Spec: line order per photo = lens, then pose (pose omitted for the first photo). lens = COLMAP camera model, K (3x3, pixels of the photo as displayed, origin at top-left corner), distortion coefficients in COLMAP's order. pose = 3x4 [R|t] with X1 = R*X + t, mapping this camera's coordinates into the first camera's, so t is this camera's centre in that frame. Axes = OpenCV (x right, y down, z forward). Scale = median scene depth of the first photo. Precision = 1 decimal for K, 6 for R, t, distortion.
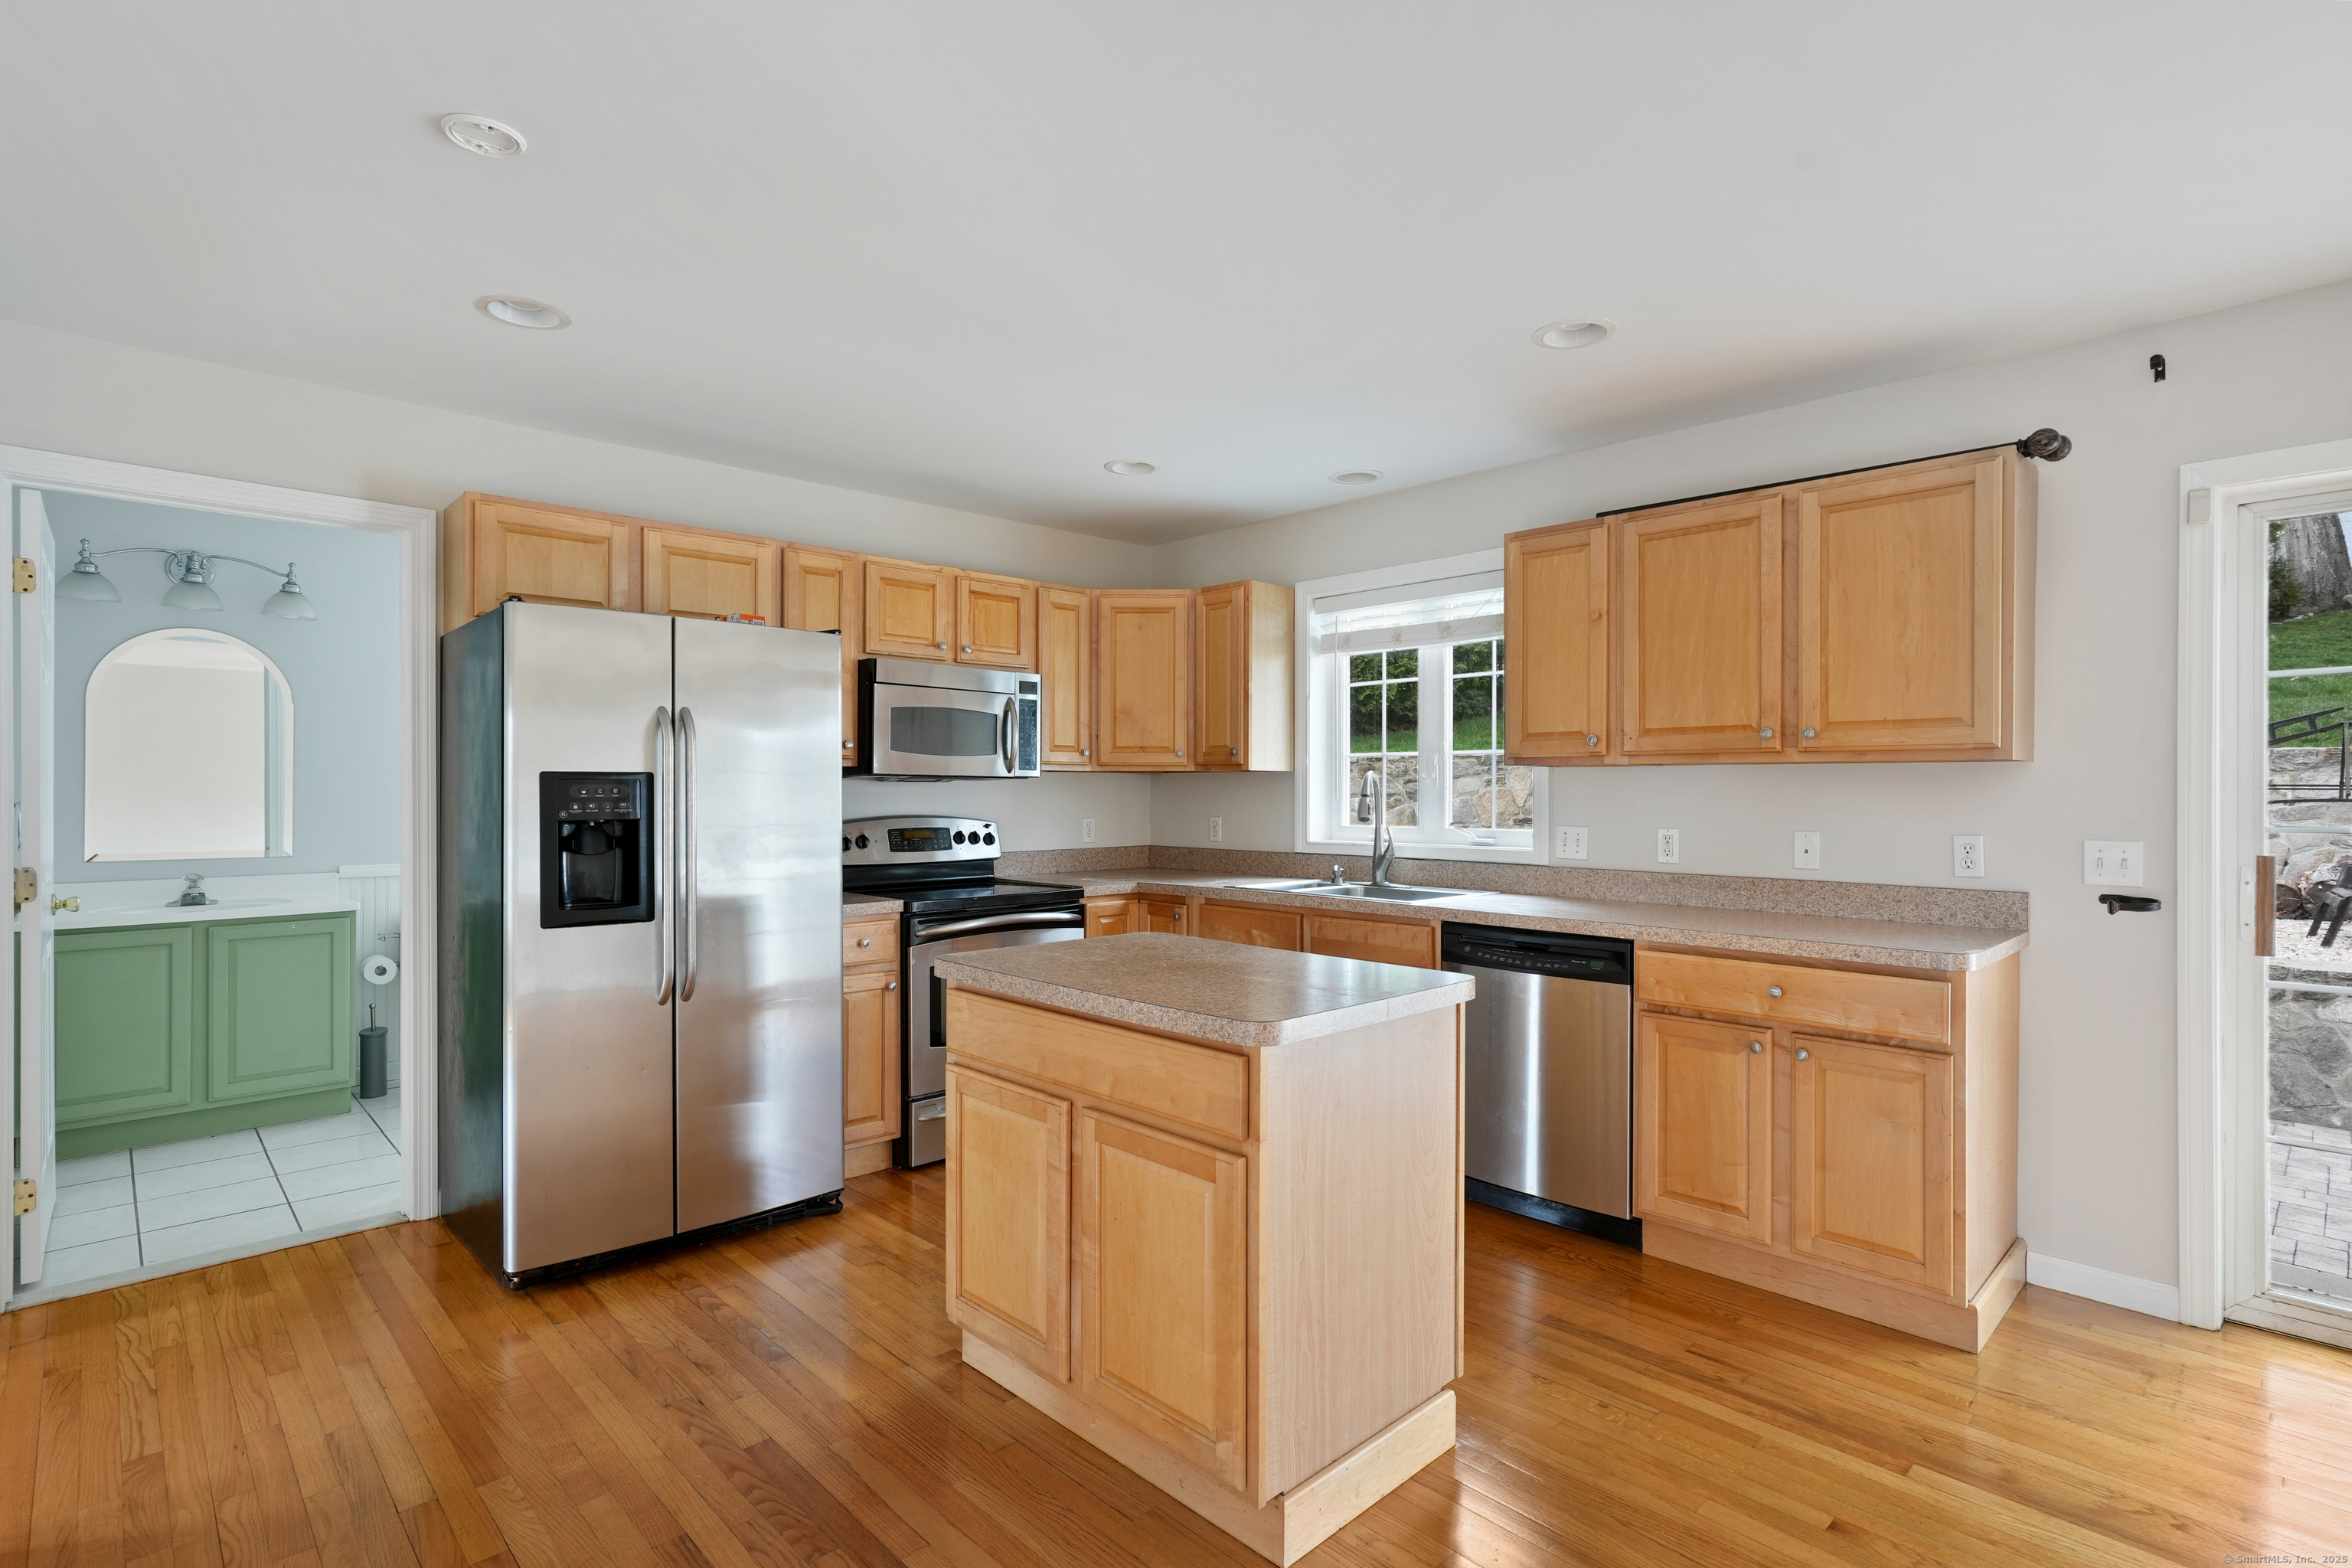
lens RADIAL K [[1138.9, 0, 1177.9], [0, 1138.9, 794.0], [0, 0, 1]] dist [-0.000018, 0.000822]
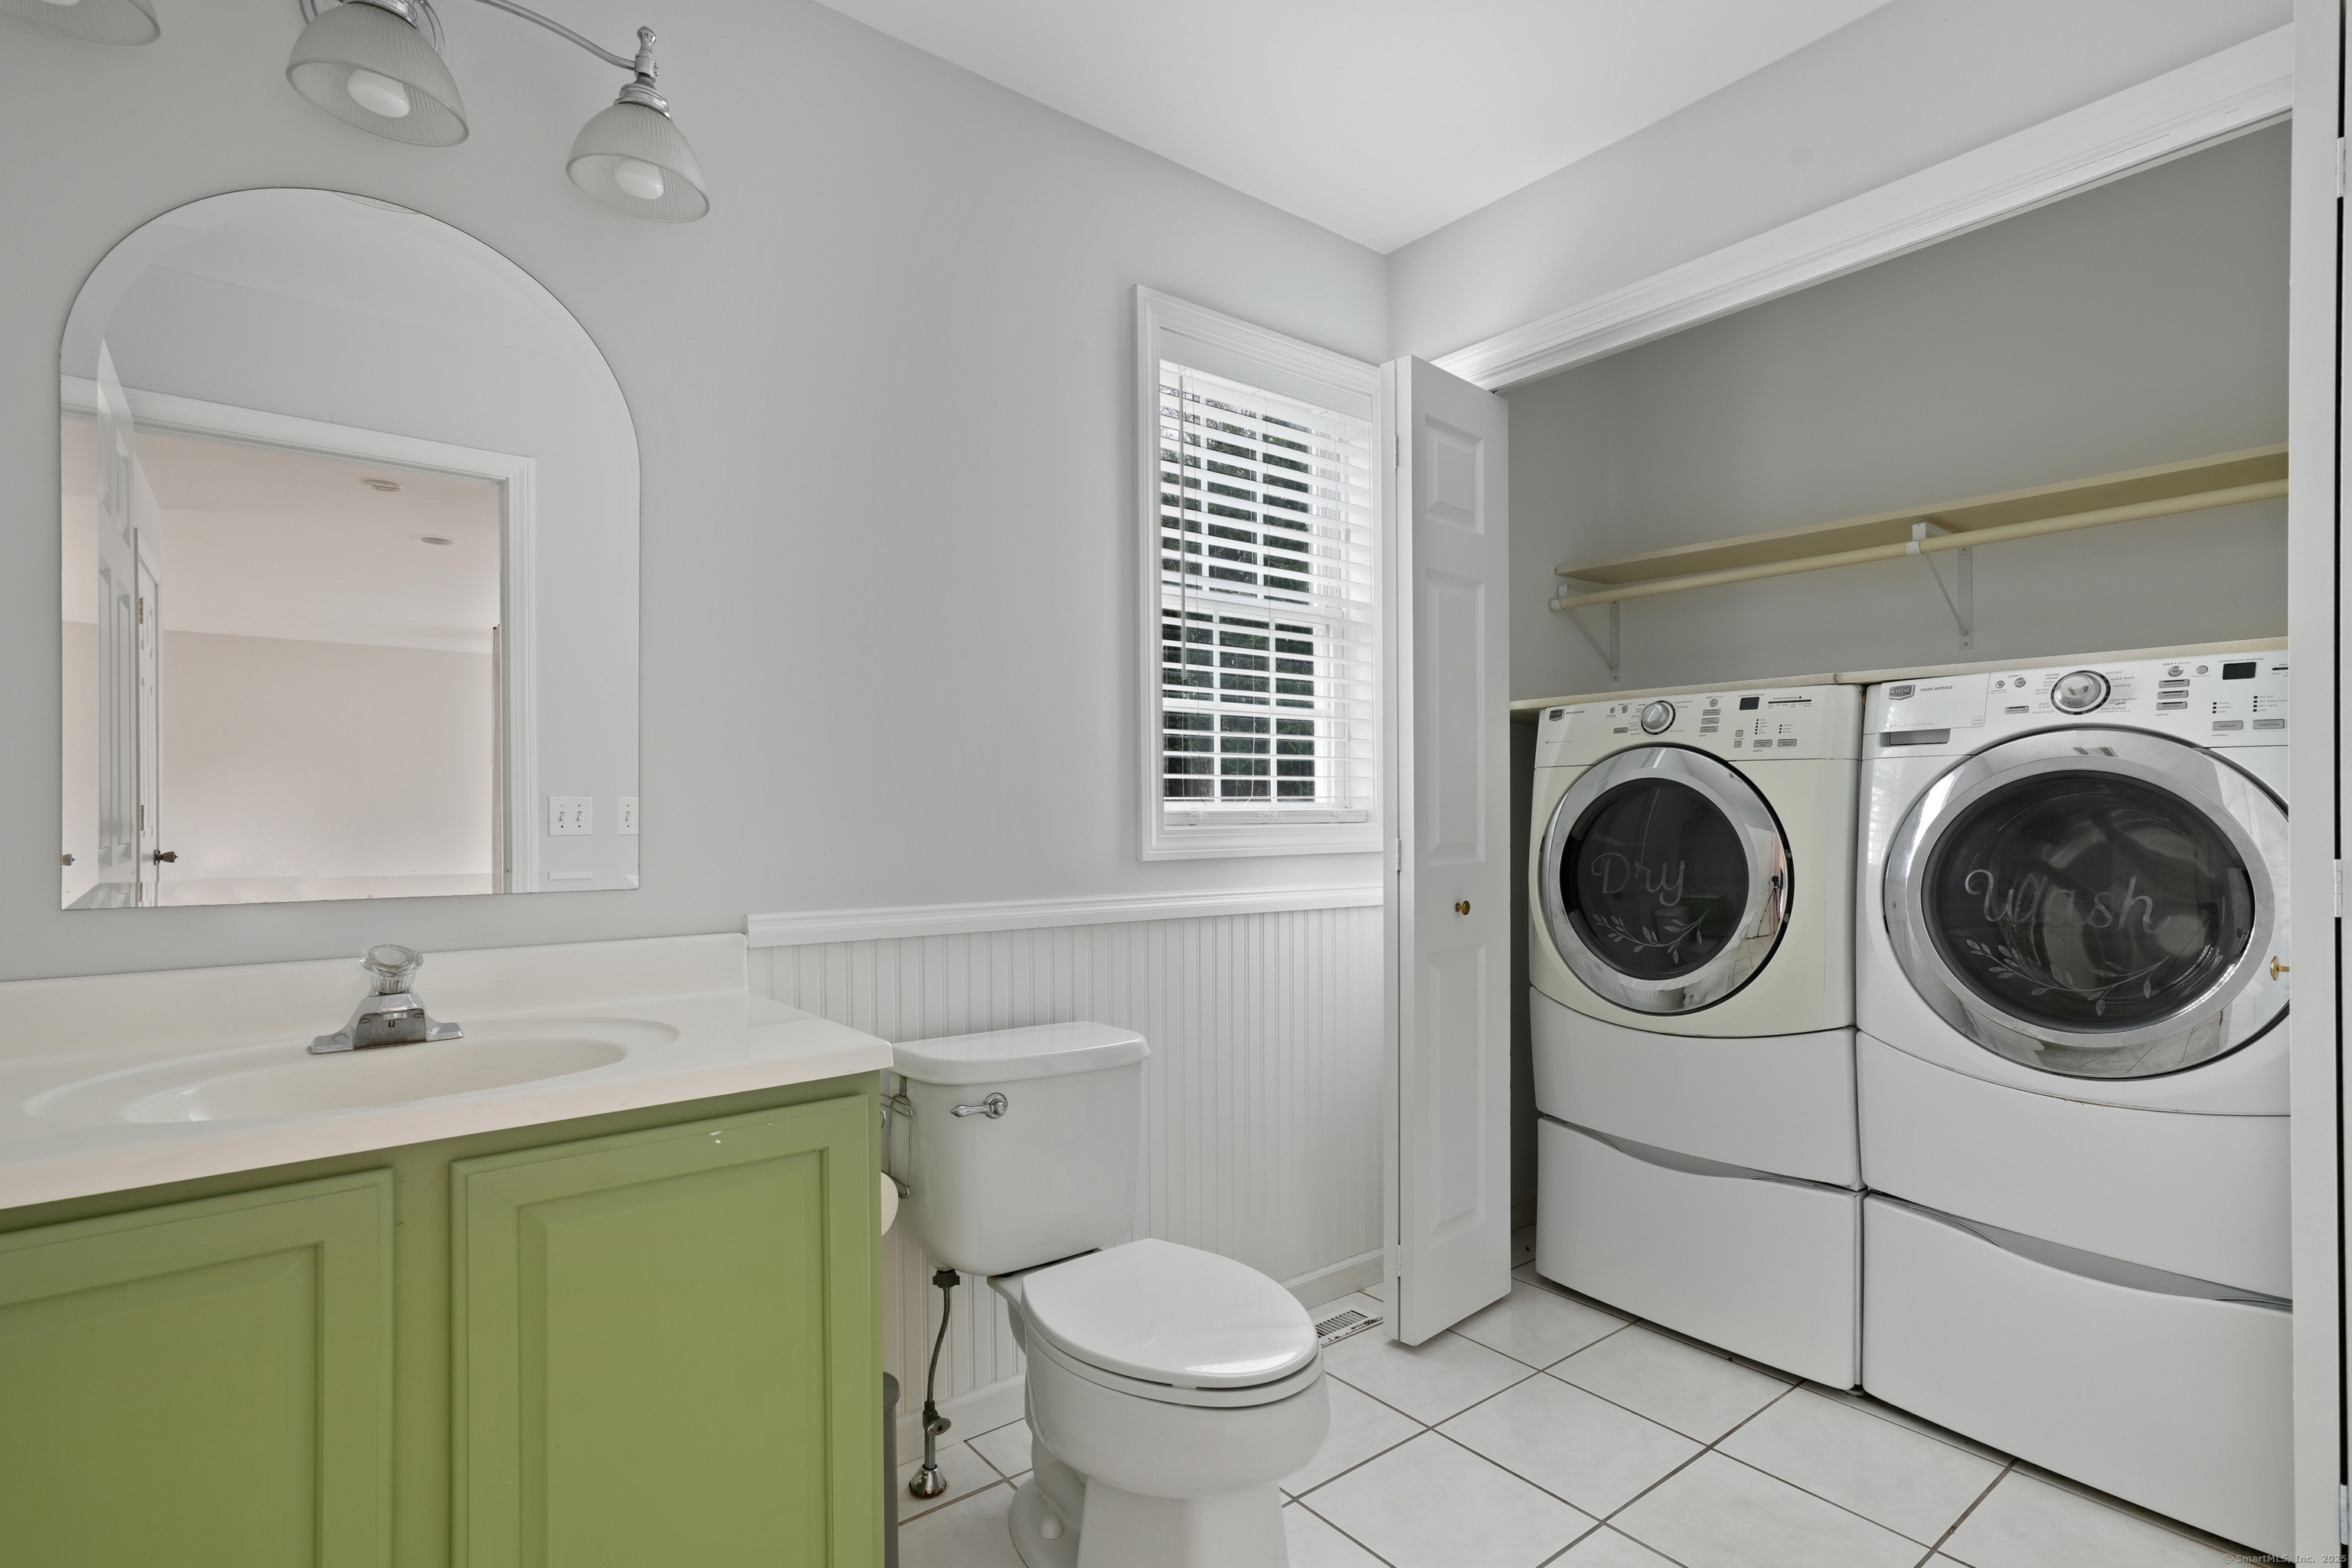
lens RADIAL K [[1138.9, 0, 1174.0], [0, 1138.9, 802.9], [0, 0, 1]] dist [-0.000018, 0.000822]
pose [[0.995558, -0.003721, -0.094073, -0.381874], [0.004299, 0.999973, 0.005943, 0.018277], [0.094049, -0.006321, 0.995548, 0.436696]]
